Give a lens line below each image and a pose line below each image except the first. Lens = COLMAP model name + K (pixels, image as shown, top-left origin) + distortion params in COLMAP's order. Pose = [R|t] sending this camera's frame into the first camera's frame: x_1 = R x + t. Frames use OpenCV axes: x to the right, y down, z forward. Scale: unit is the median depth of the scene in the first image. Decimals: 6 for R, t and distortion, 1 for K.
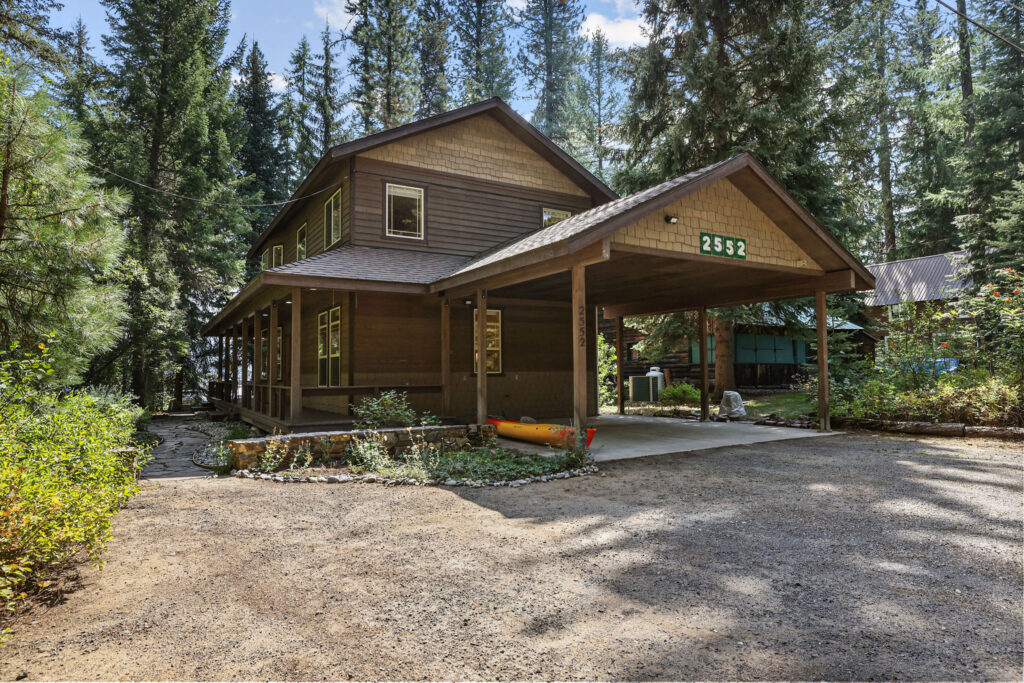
lens RADIAL K [[602.0, 0, 512.9], [0, 602.0, 343.3], [0, 0, 1]] dist [-0.001119, -0.000037]
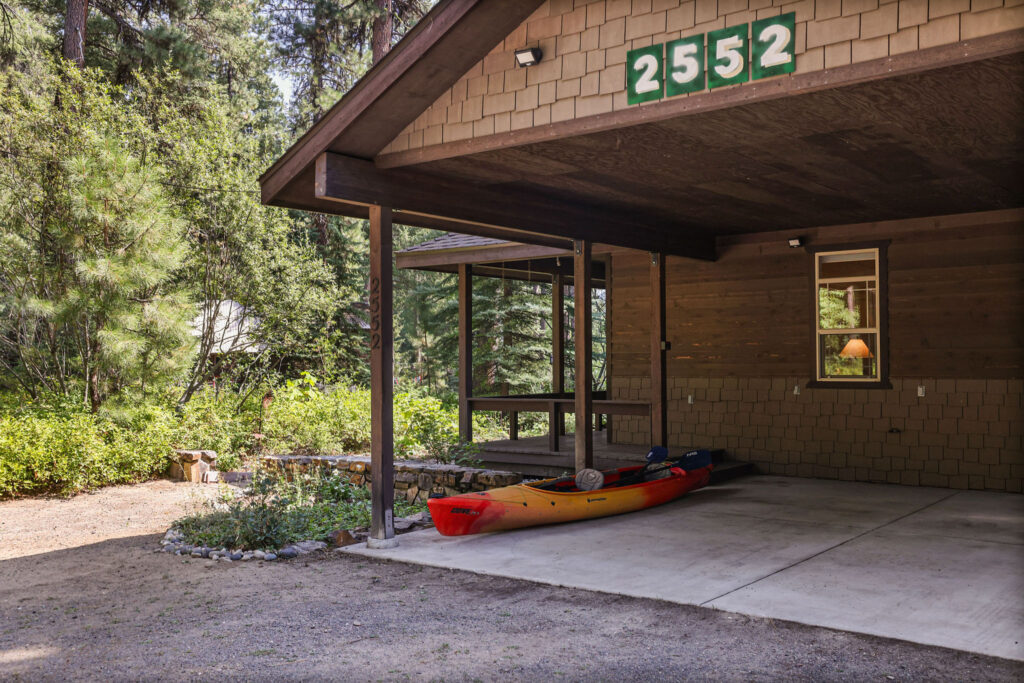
lens RADIAL K [[969.4, 0, 511.8], [0, 969.4, 341.8], [0, 0, 1]] dist [-0.003366, 0.000000]
pose [[0.336998, -0.008186, -0.941470, 0.861576], [0.048717, 0.998774, 0.008754, -0.003680], [0.940244, -0.048816, 0.336983, 0.688469]]
